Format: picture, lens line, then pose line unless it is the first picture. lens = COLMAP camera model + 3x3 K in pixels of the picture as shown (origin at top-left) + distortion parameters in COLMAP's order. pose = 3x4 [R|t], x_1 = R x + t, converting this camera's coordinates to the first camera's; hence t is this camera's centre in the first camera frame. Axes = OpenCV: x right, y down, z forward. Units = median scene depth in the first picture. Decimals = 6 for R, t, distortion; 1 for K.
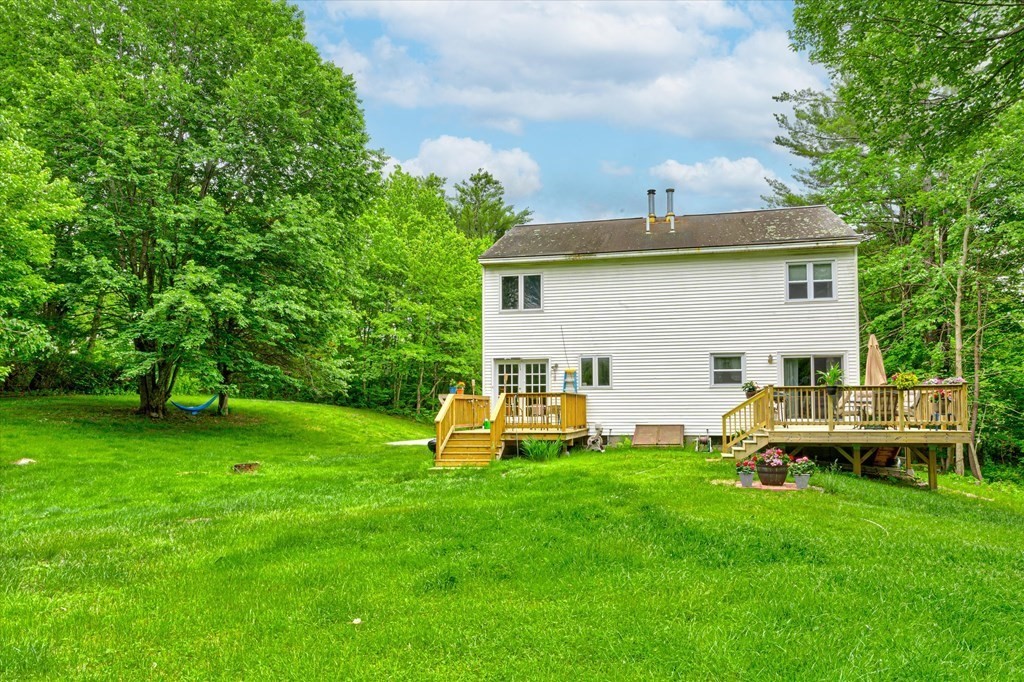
lens RADIAL K [[719.2, 0, 517.0], [0, 719.2, 357.7], [0, 0, 1]] dist [-0.003098, 0.000621]
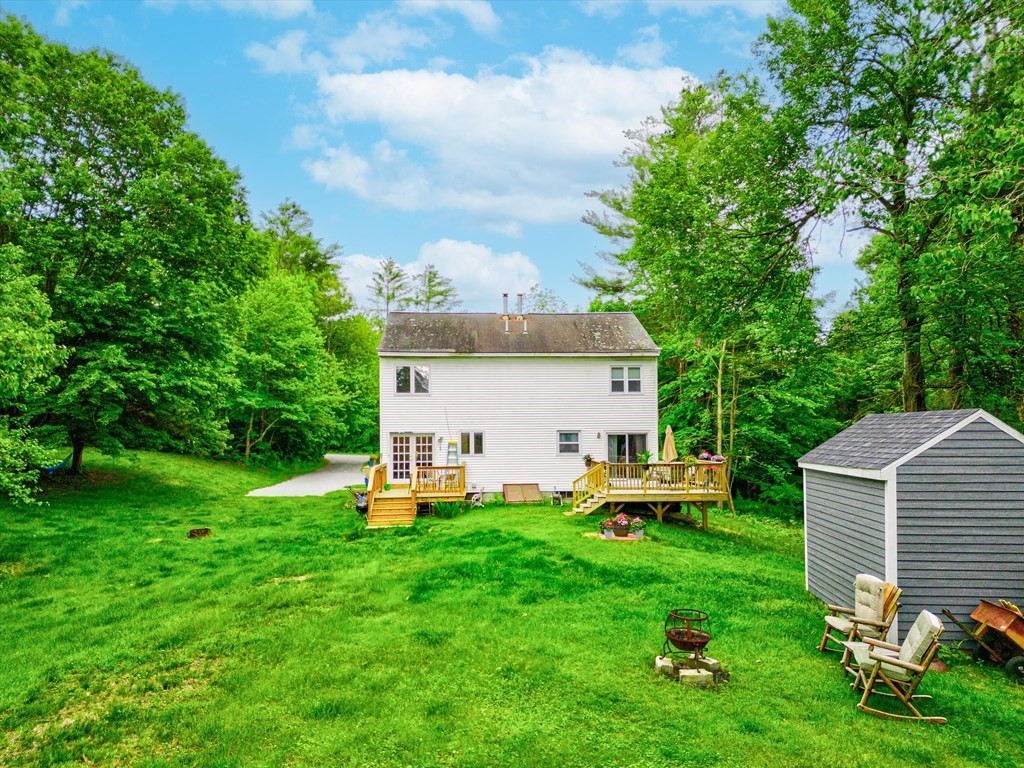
lens RADIAL K [[732.2, 0, 512.0], [0, 732.2, 384.0], [0, 0, 1]] dist [0.092884, -0.002710]
pose [[0.961453, 0.012904, 0.274666, -0.181524], [-0.013436, 0.999910, 0.000055, -0.086256], [-0.274640, -0.003744, 0.961540, -0.287927]]
